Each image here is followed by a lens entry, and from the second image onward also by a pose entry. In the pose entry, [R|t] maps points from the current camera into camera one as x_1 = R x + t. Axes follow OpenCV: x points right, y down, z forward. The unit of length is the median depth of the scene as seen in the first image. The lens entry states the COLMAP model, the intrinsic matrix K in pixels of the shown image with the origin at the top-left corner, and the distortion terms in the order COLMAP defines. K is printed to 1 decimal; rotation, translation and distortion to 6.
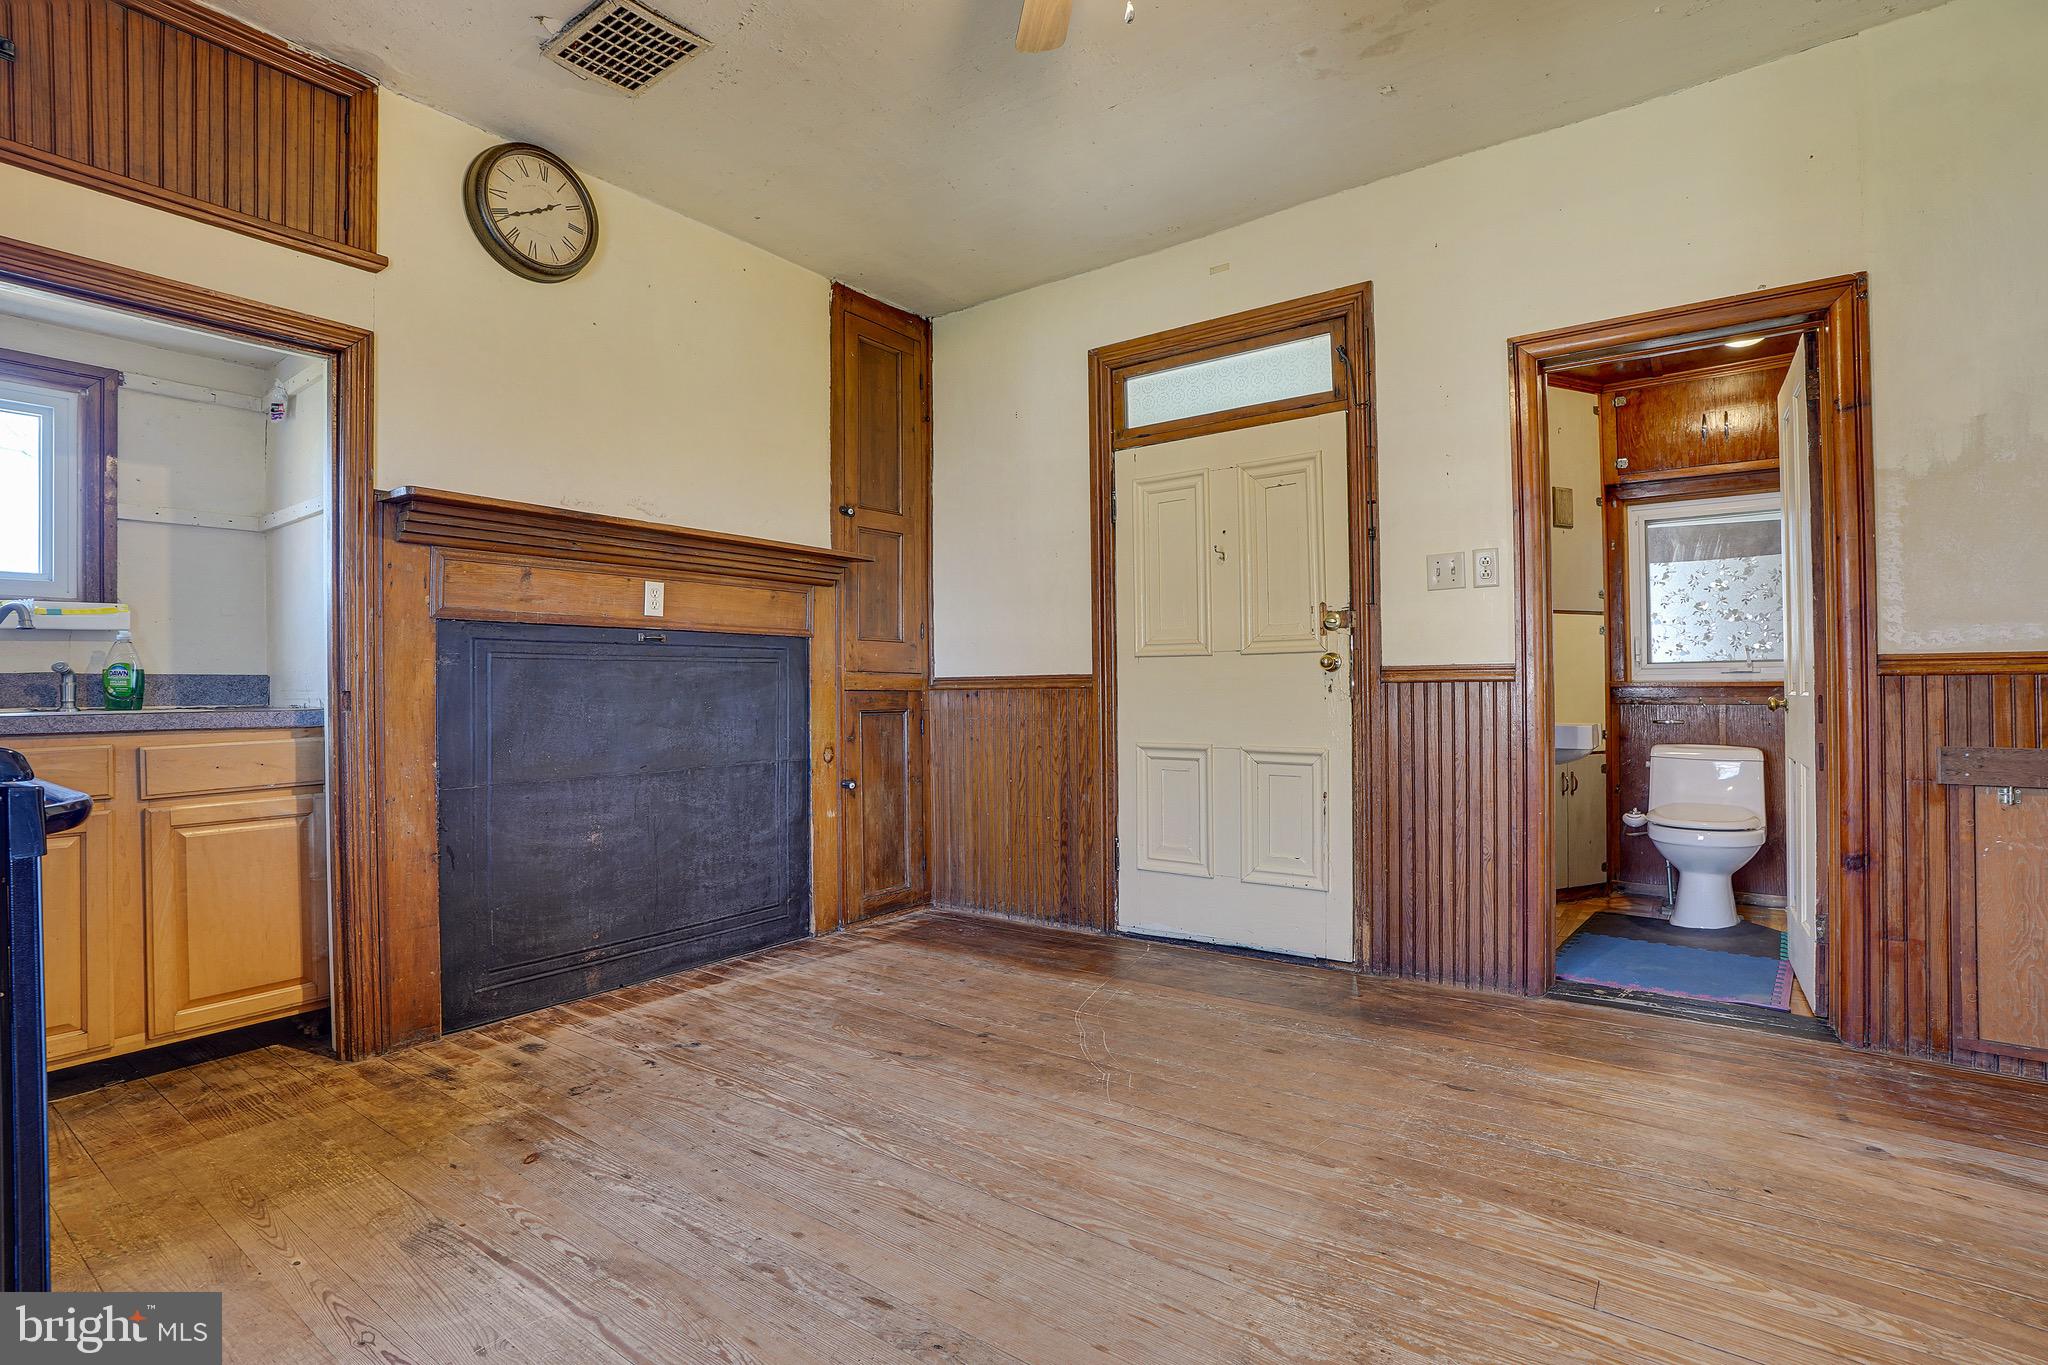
lens RADIAL K [[968.4, 0, 1024.0], [0, 968.4, 682.5], [0, 0, 1]] dist [-0.073044, 0.021063]
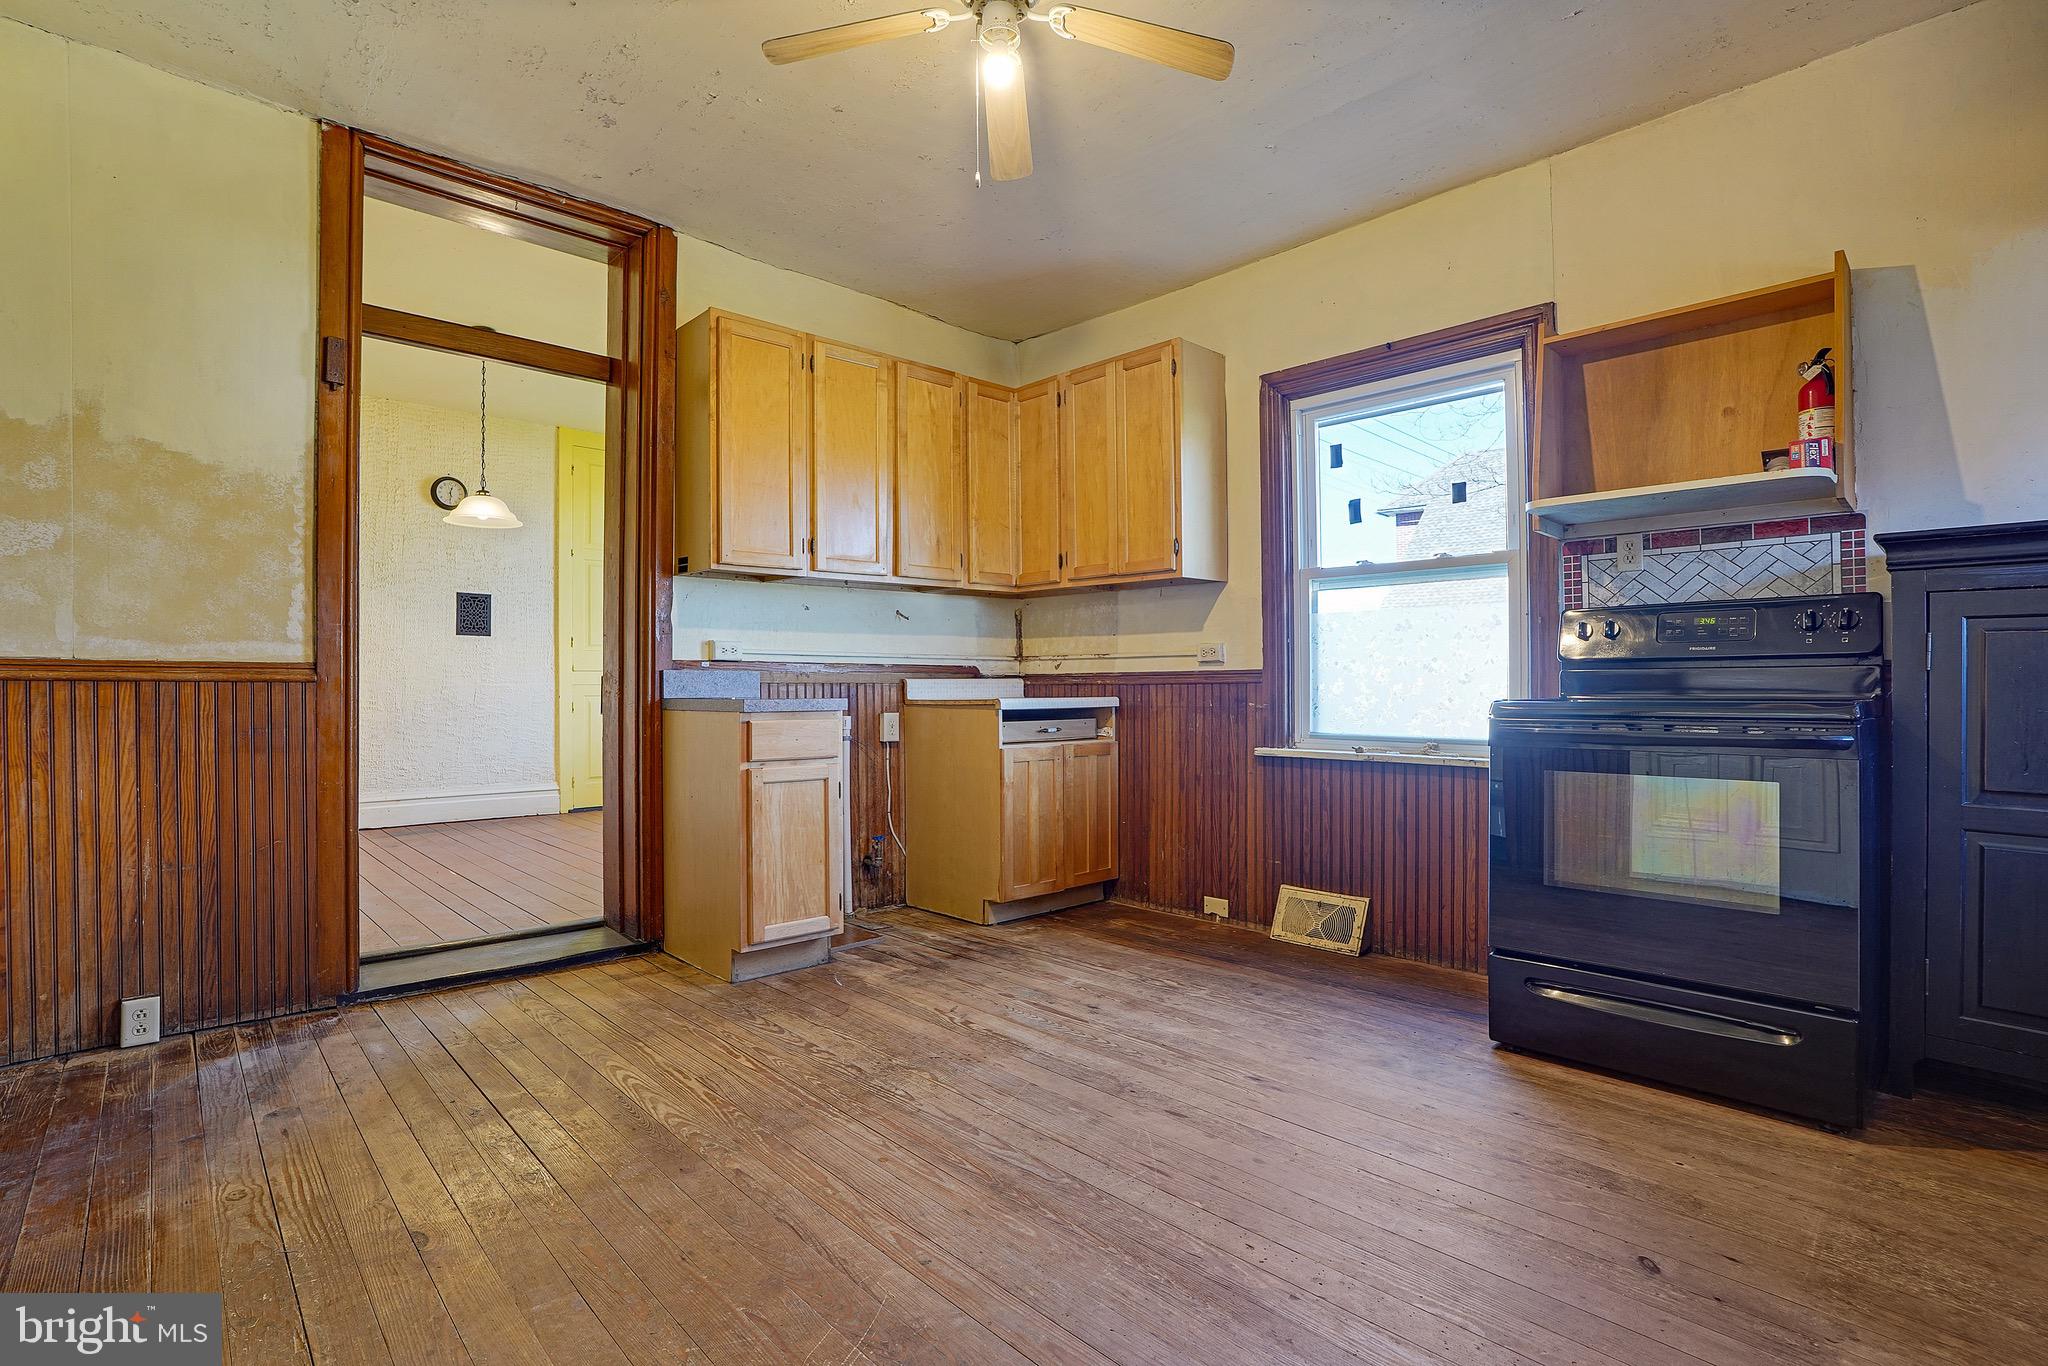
lens RADIAL K [[968.4, 0, 1024.0], [0, 968.4, 683.0], [0, 0, 1]] dist [-0.073044, 0.021063]
pose [[-0.983543, 0.011023, 0.180340, -0.108825], [0.010243, 0.999934, -0.005255, 0.007921], [-0.180386, -0.003321, -0.983590, 1.365539]]
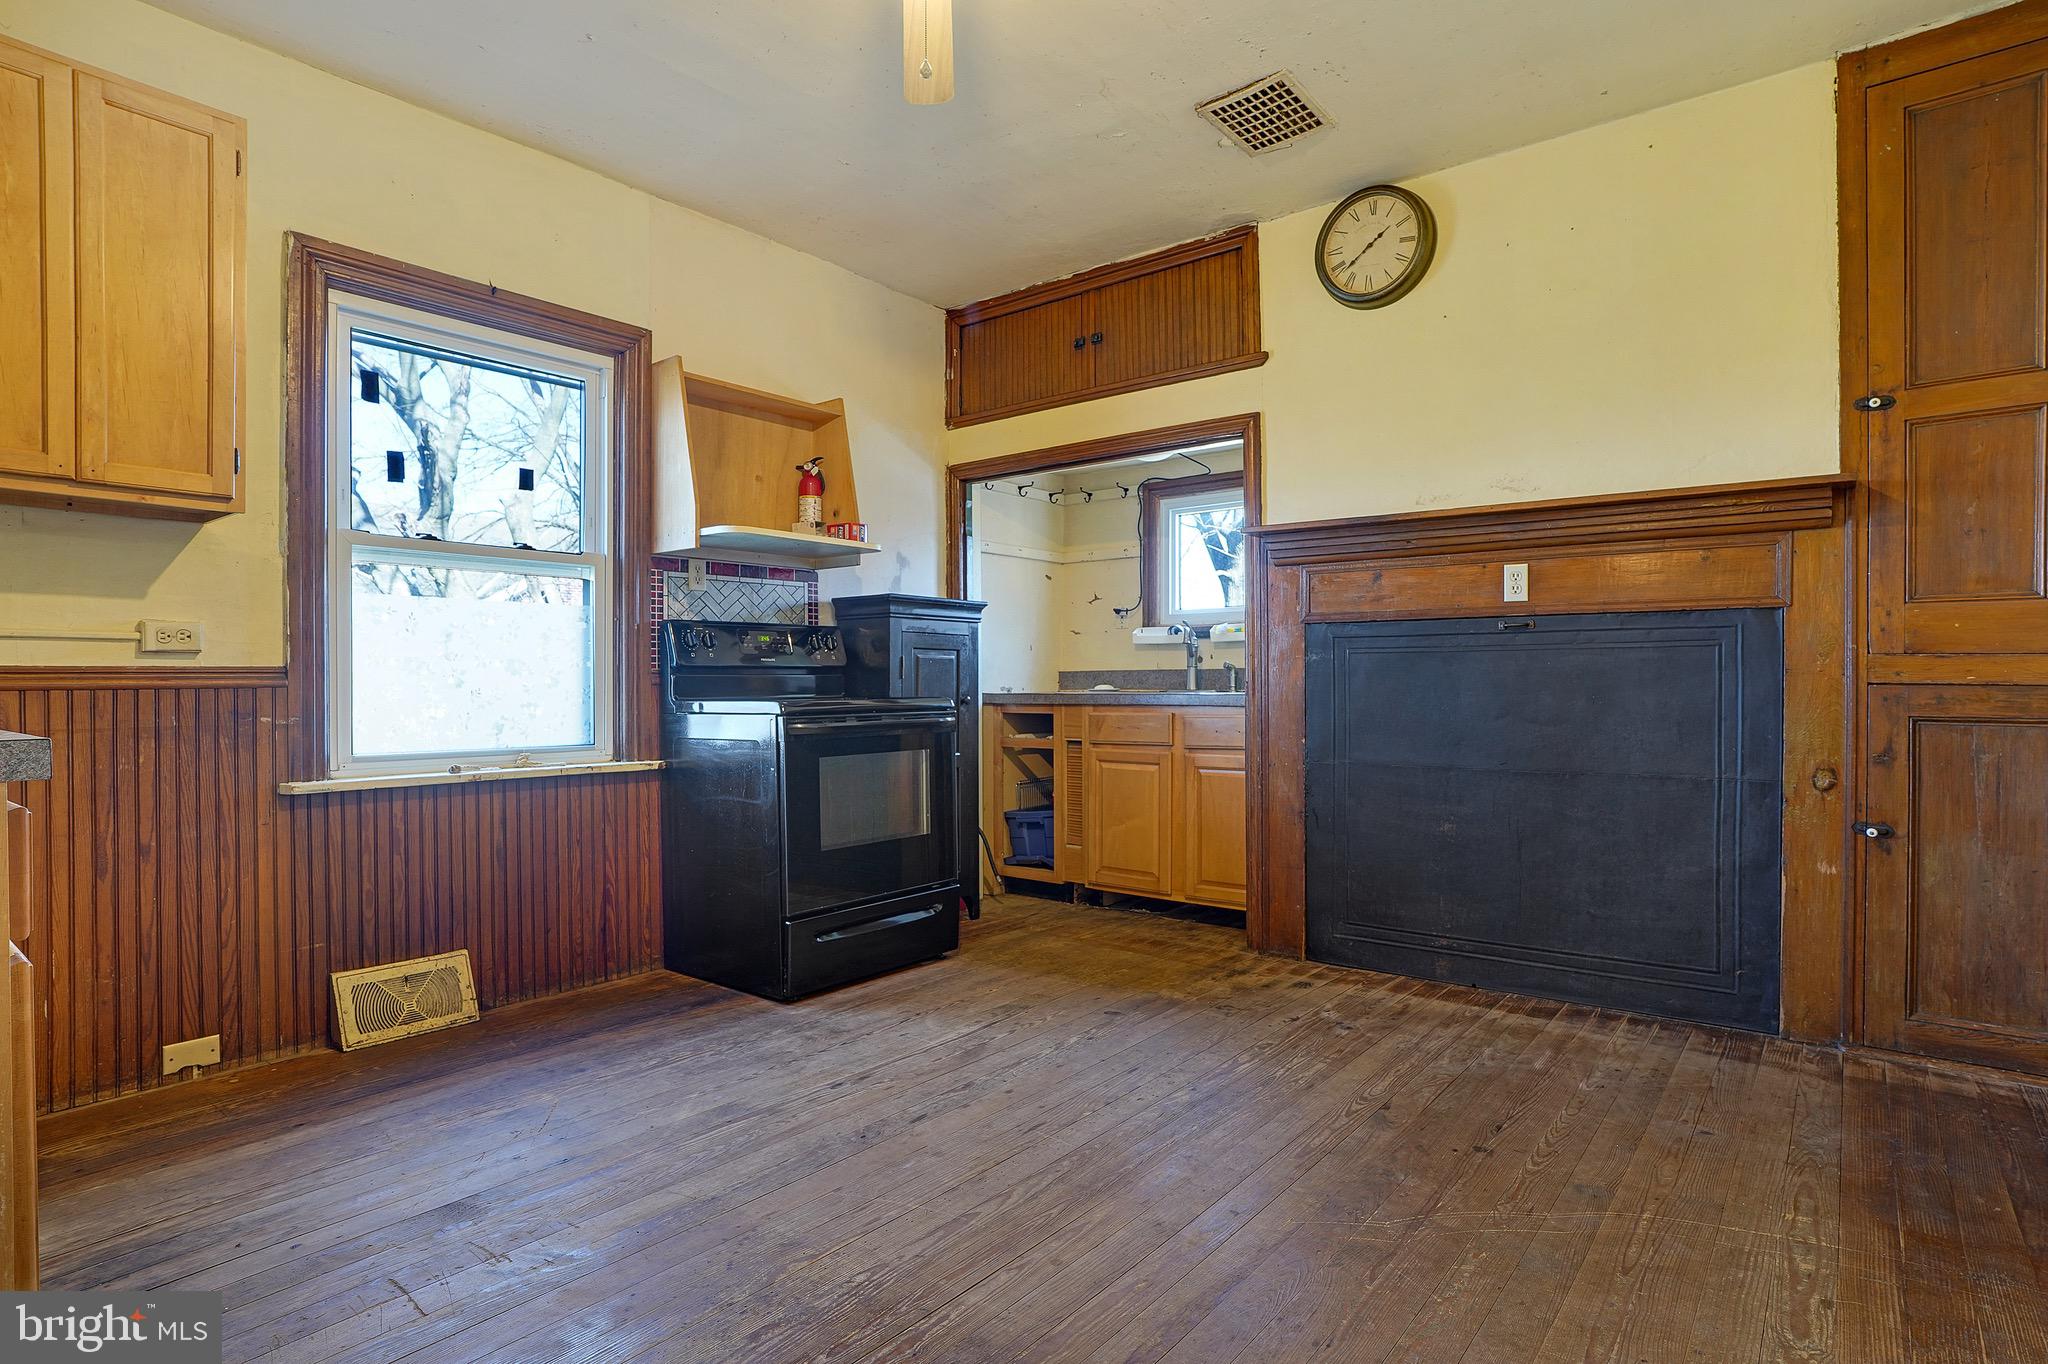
lens RADIAL K [[1058.7, 0, 1011.7], [0, 1058.7, 685.7], [0, 0, 1]] dist [-0.043031, 0.001746]
pose [[-0.054637, 0.009714, -0.998459, 0.778519], [0.007248, 0.999930, 0.009331, -0.001494], [0.998480, -0.006727, -0.054703, 0.683988]]
